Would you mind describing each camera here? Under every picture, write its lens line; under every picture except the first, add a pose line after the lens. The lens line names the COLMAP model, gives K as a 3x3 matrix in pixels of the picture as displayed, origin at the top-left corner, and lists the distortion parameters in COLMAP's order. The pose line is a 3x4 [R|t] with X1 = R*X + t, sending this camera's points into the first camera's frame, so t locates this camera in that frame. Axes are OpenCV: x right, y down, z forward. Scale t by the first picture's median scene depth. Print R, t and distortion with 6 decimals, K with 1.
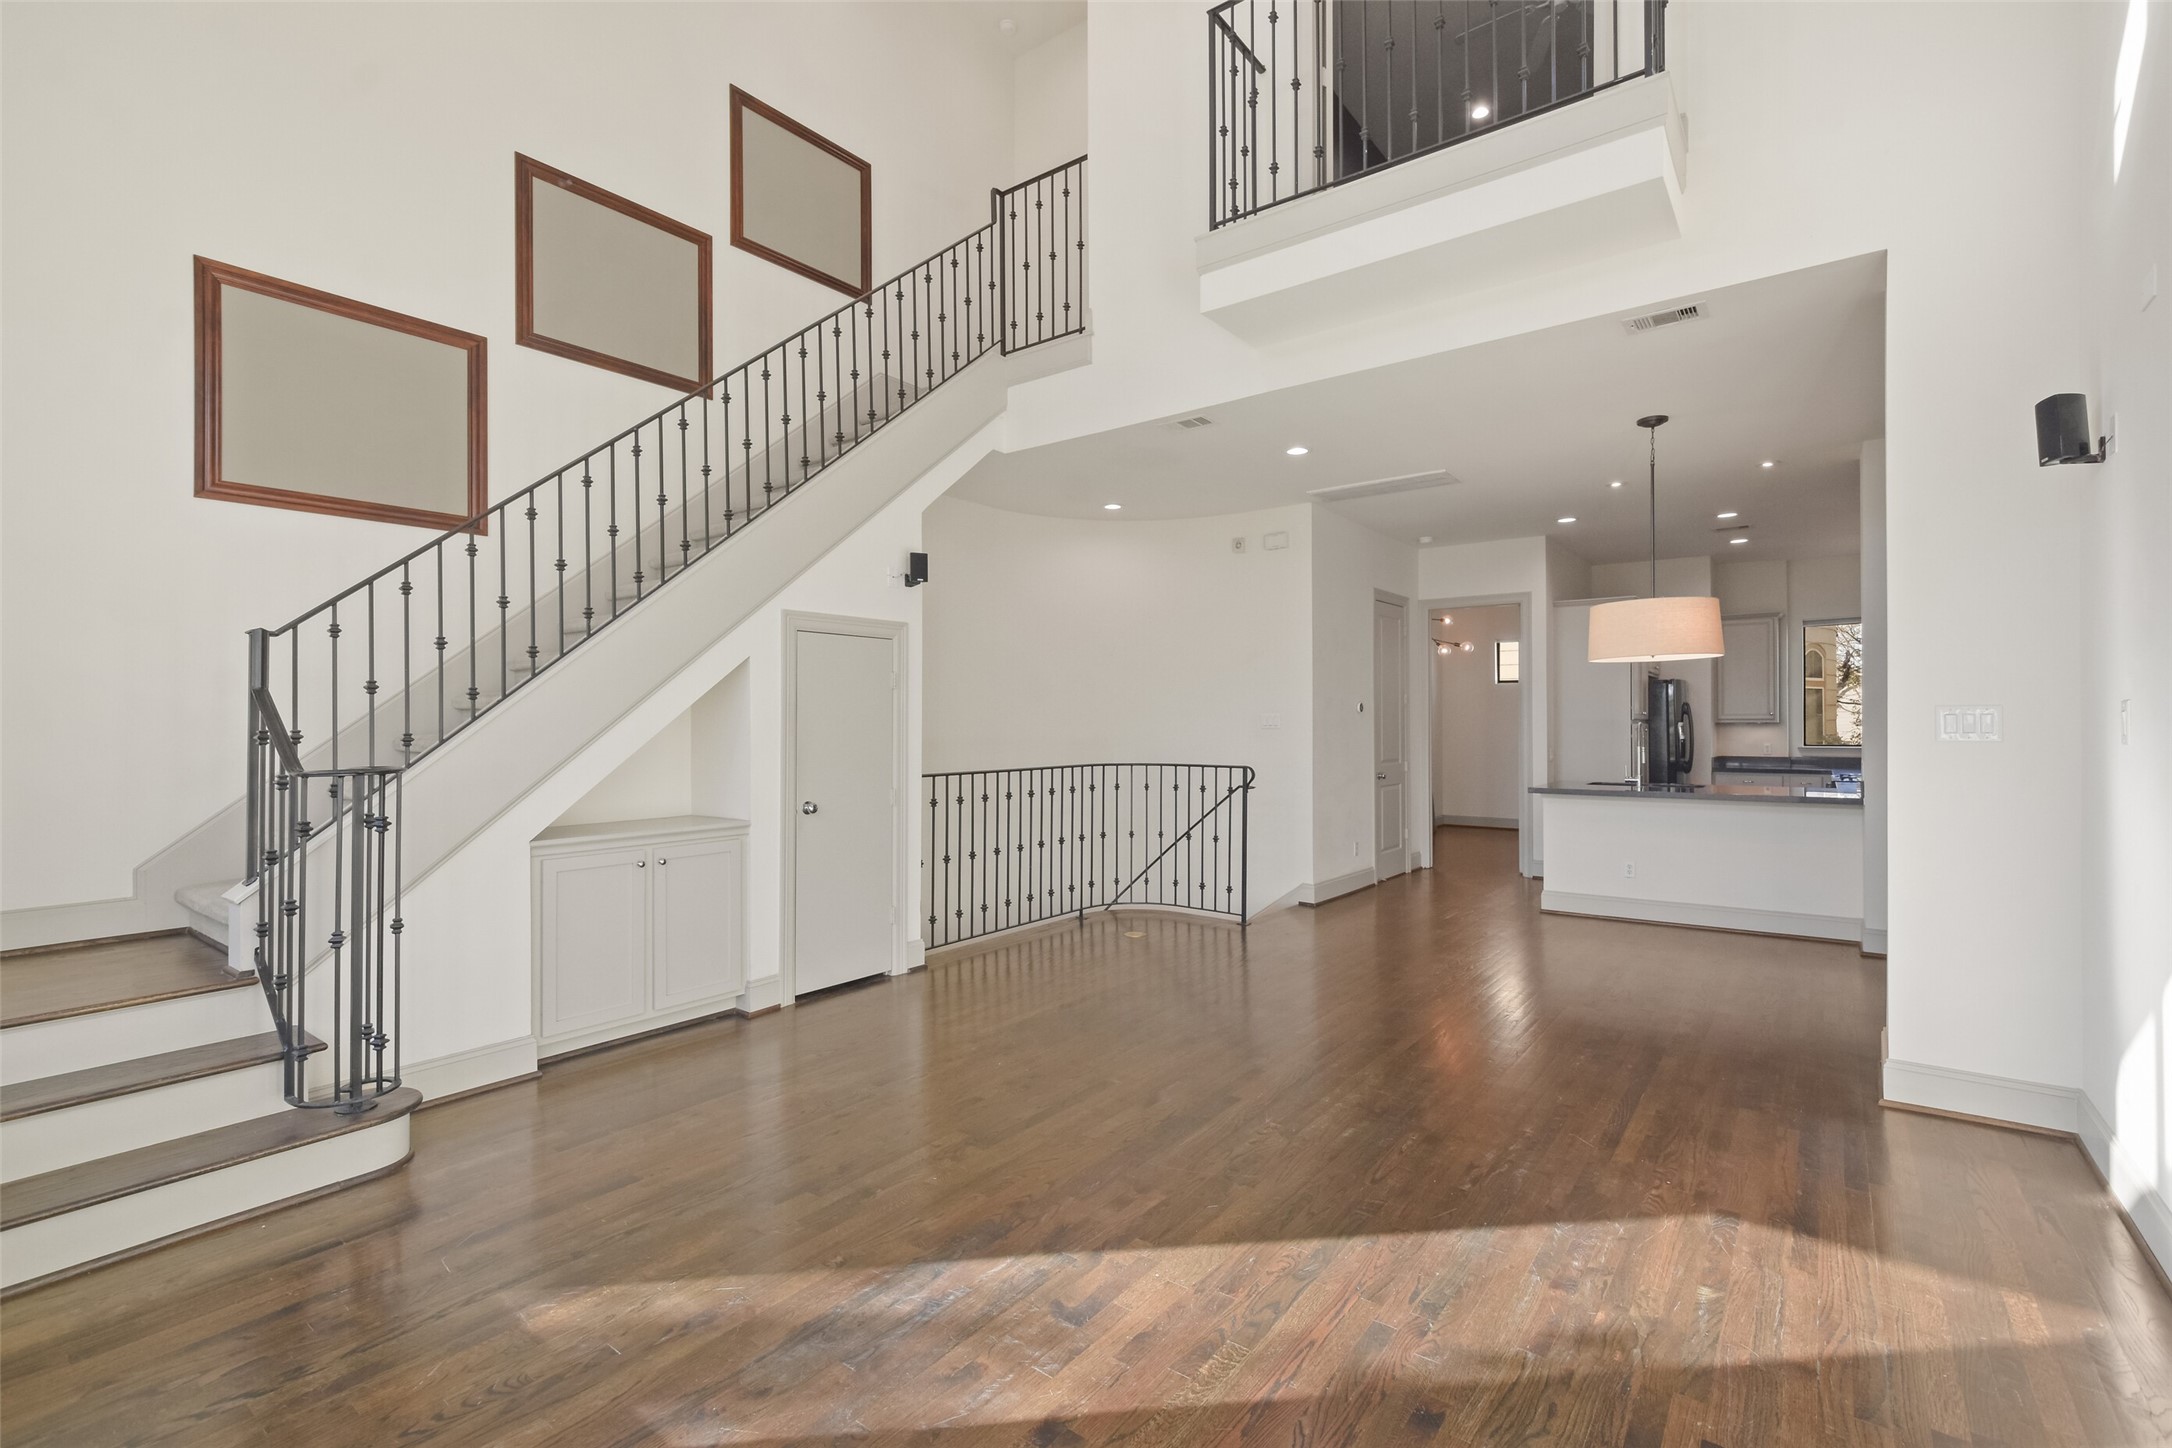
lens RADIAL K [[969.6, 0, 1086.0], [0, 969.6, 724.0], [0, 0, 1]] dist [-0.002373, -0.000532]
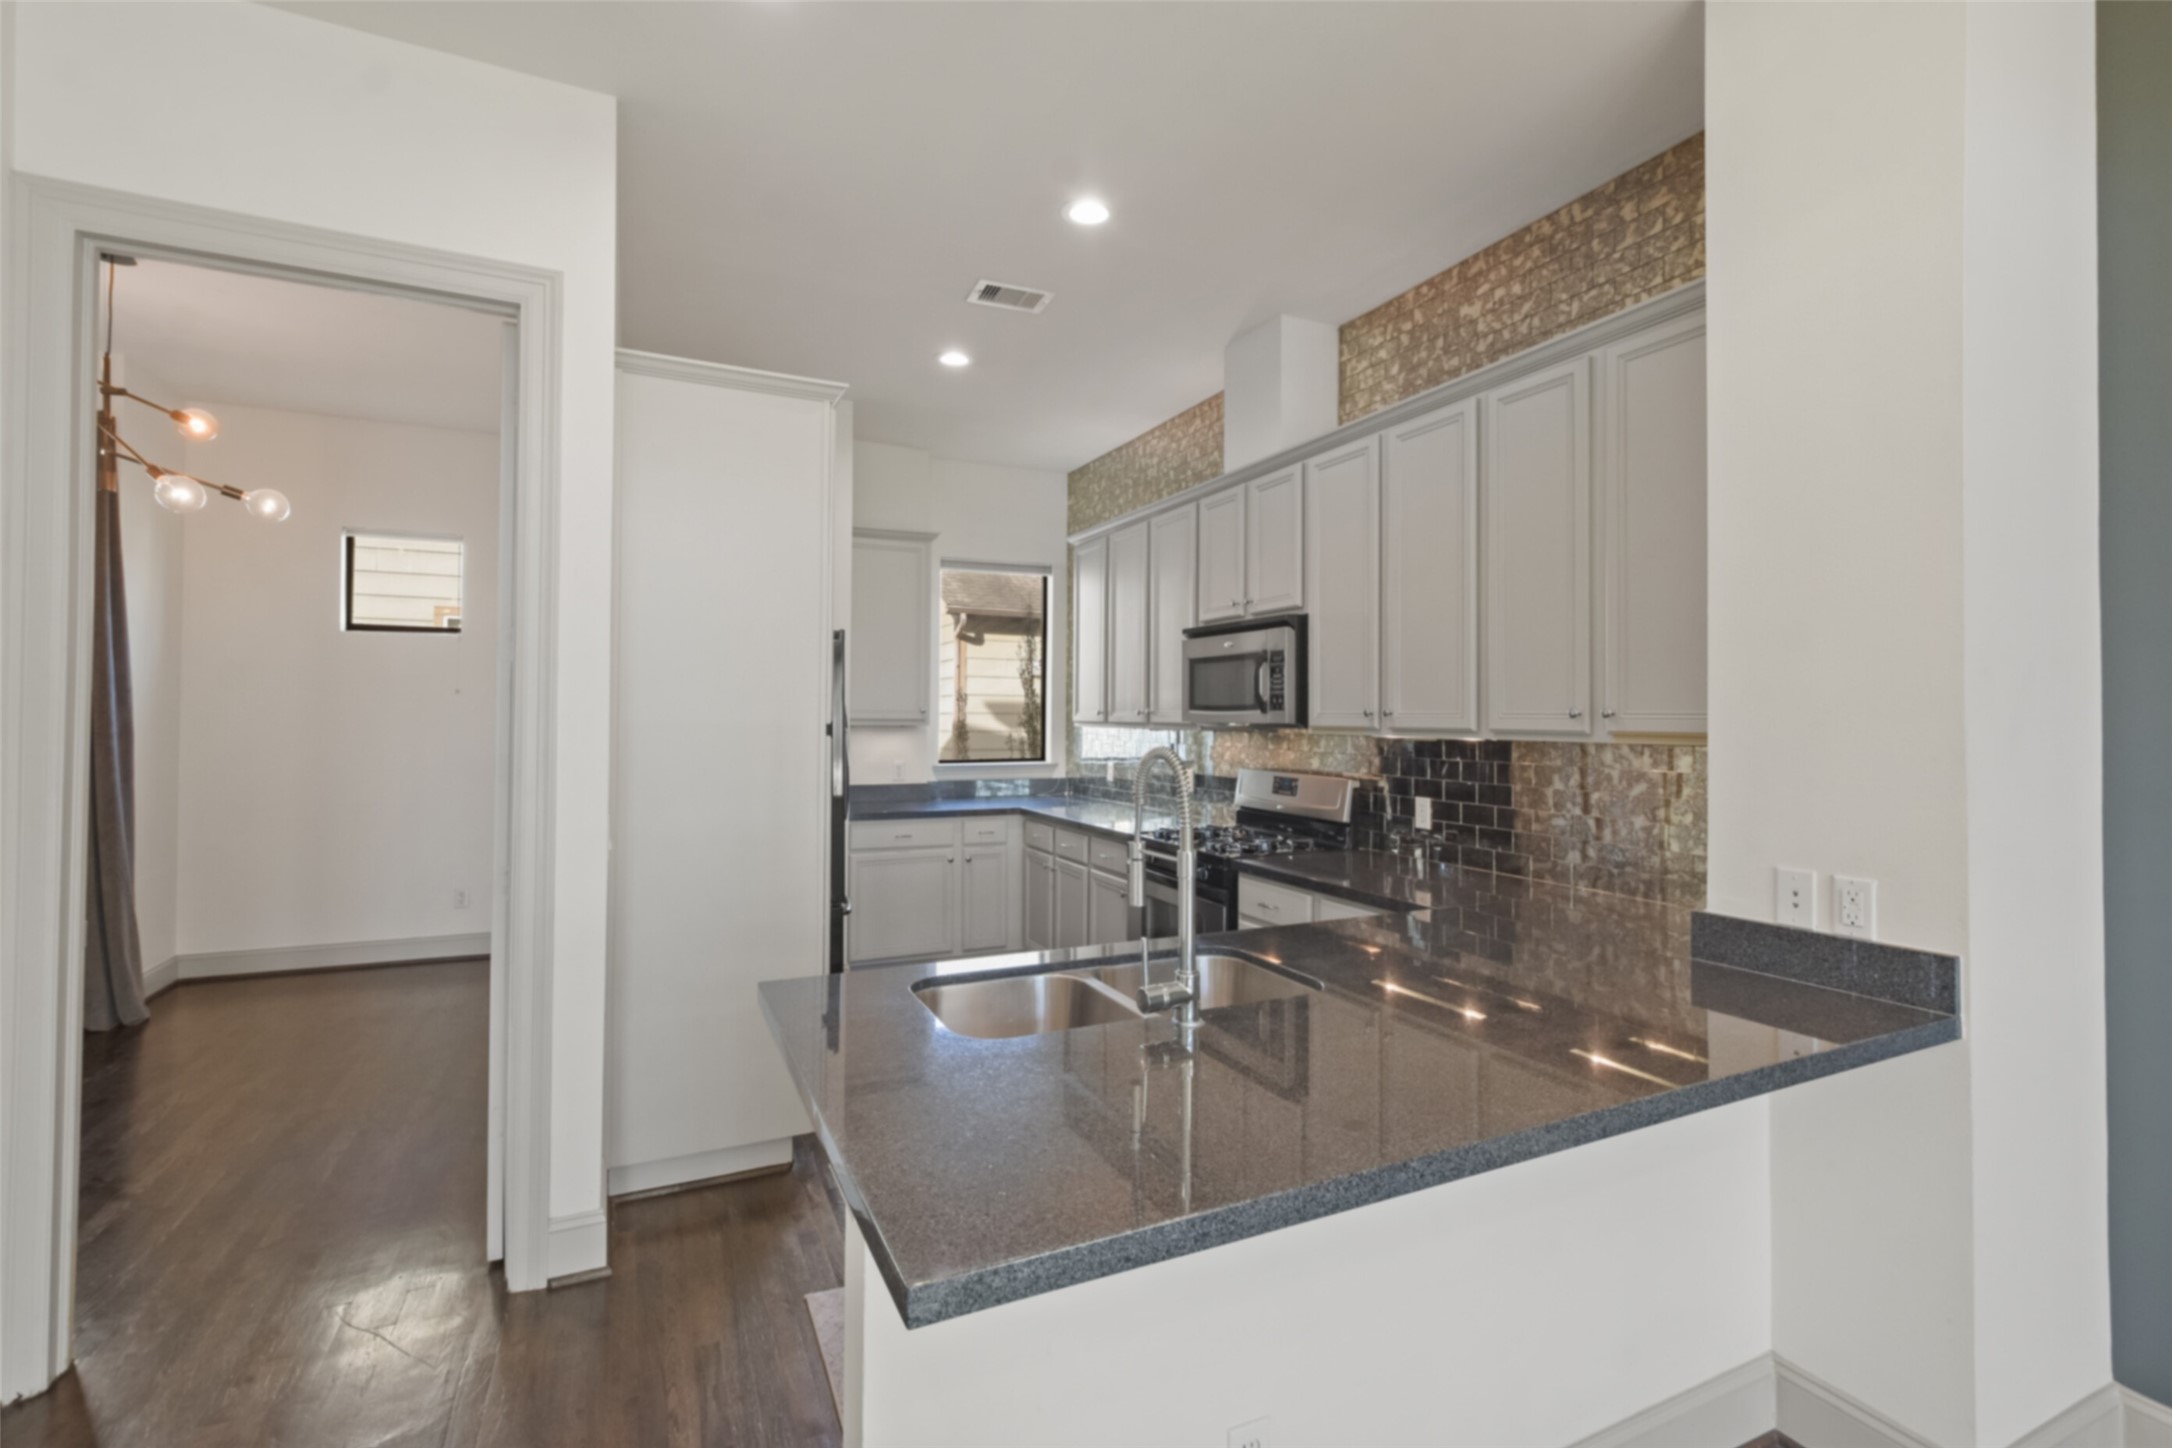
lens RADIAL K [[961.1, 0, 1086.4], [0, 961.1, 711.1], [0, 0, 1]] dist [0.004290, 0.000044]
pose [[0.462035, 0.010180, 0.886803, 0.261610], [-0.008328, 0.999940, -0.007140, -0.006602], [-0.886823, -0.004086, 0.462092, 0.680872]]
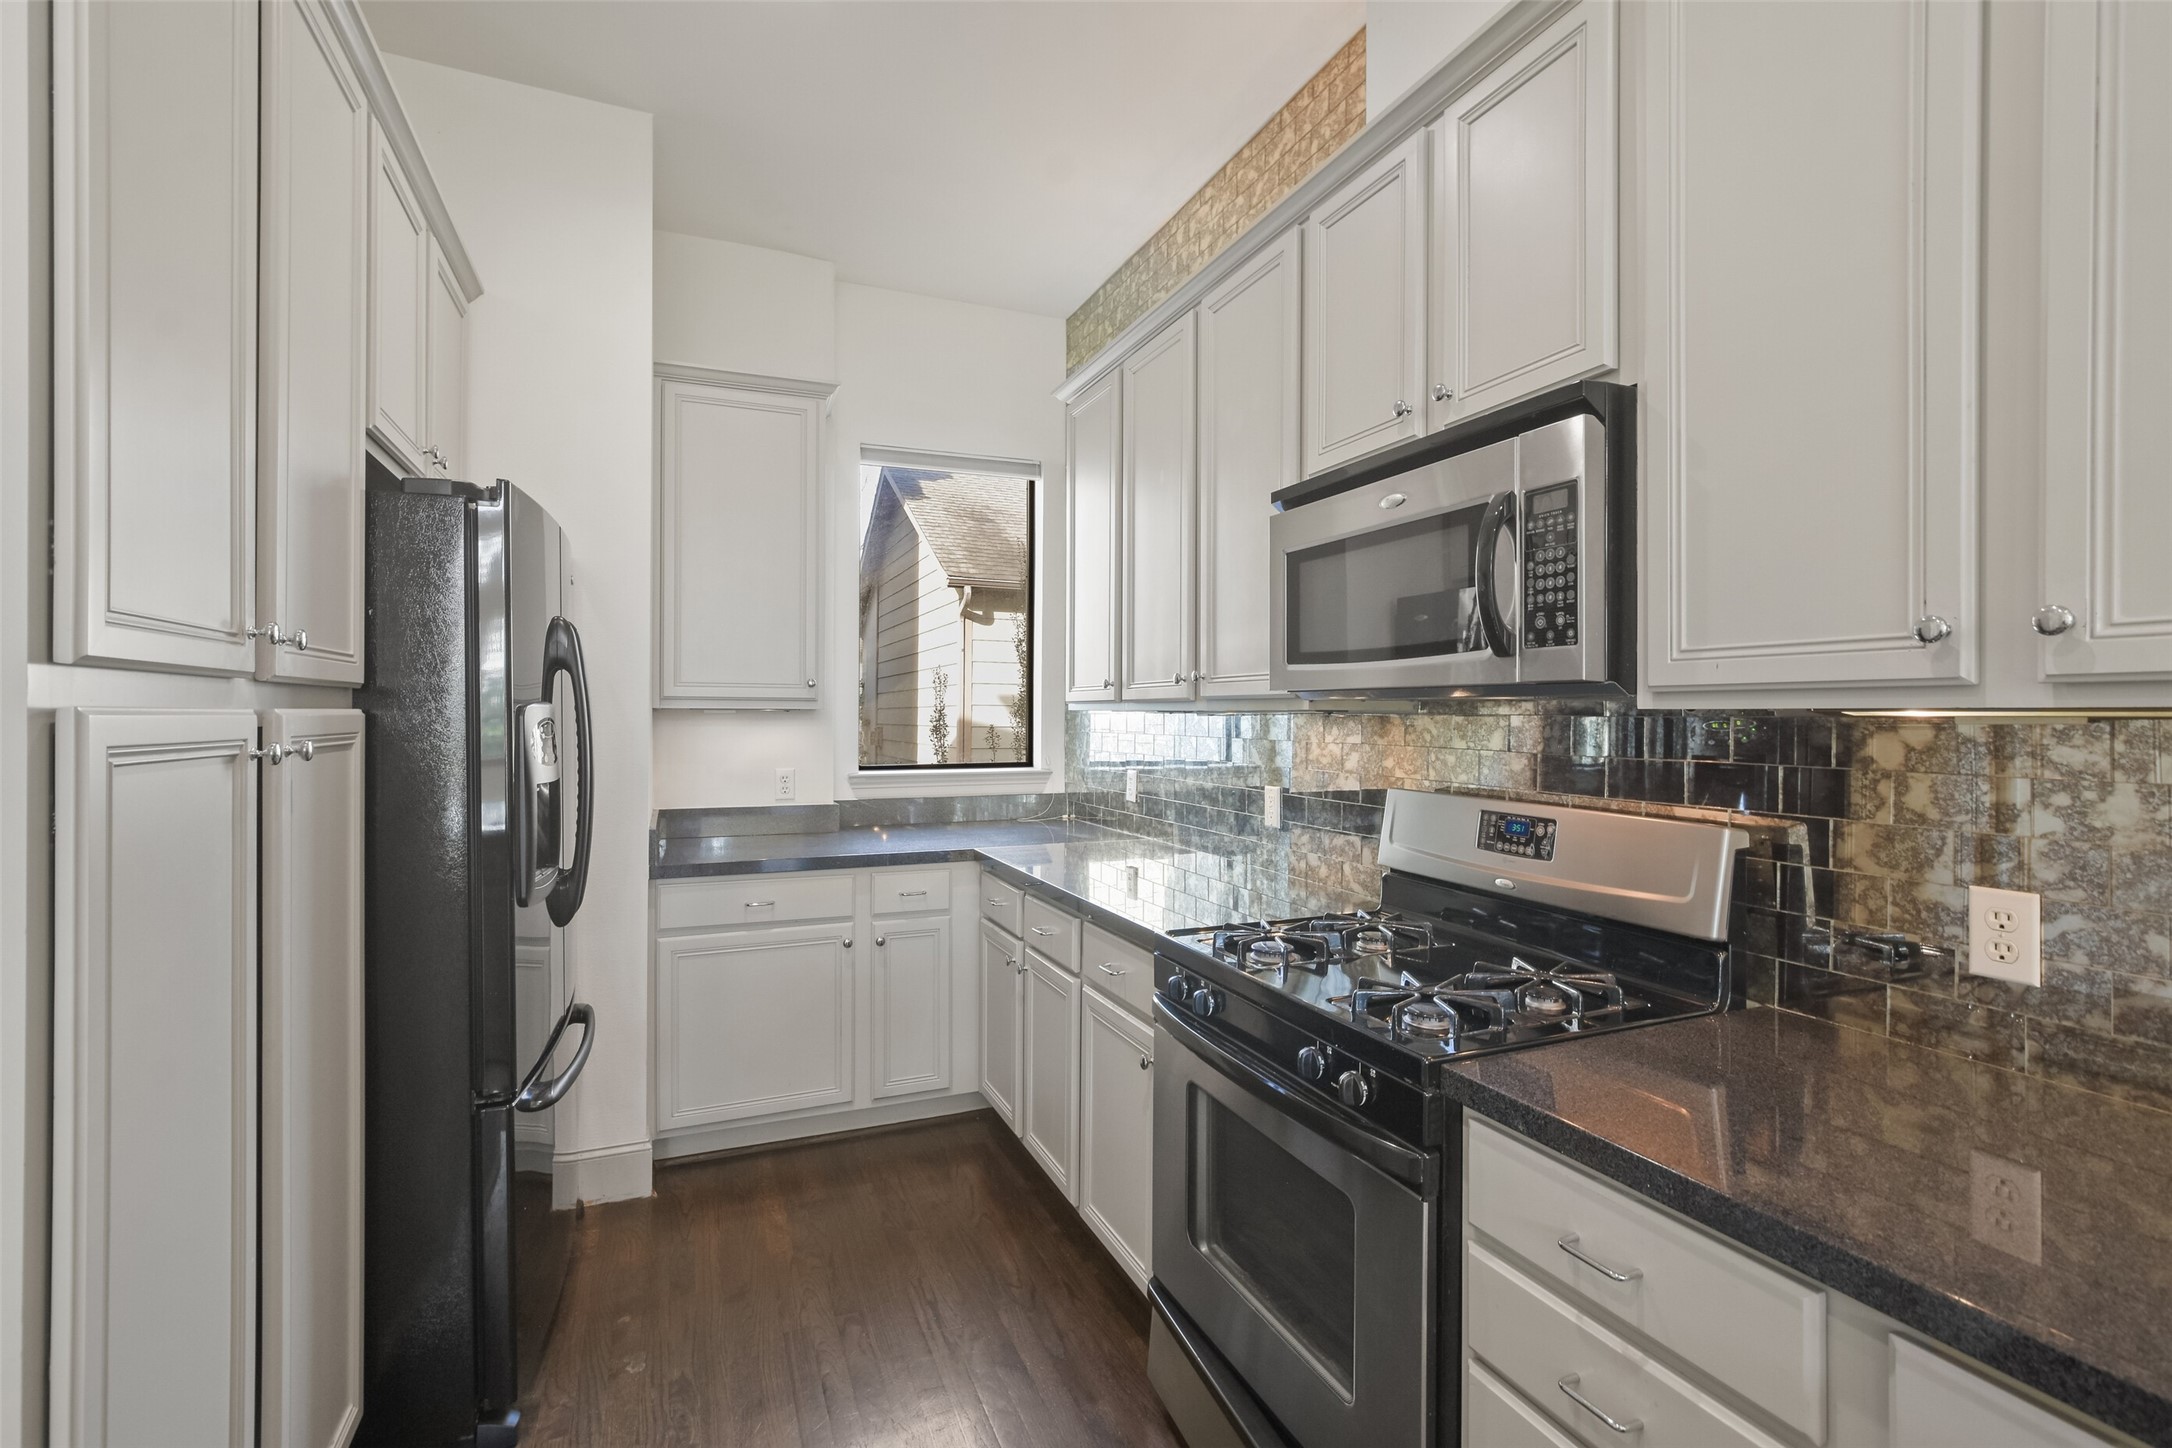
lens RADIAL K [[969.6, 0, 1086.0], [0, 969.6, 724.0], [0, 0, 1]] dist [-0.002373, -0.000532]
pose [[0.496861, -0.005781, 0.867811, 0.484380], [-0.004449, 0.999948, 0.009208, 0.000484], [-0.867819, -0.008436, 0.496809, 0.781988]]
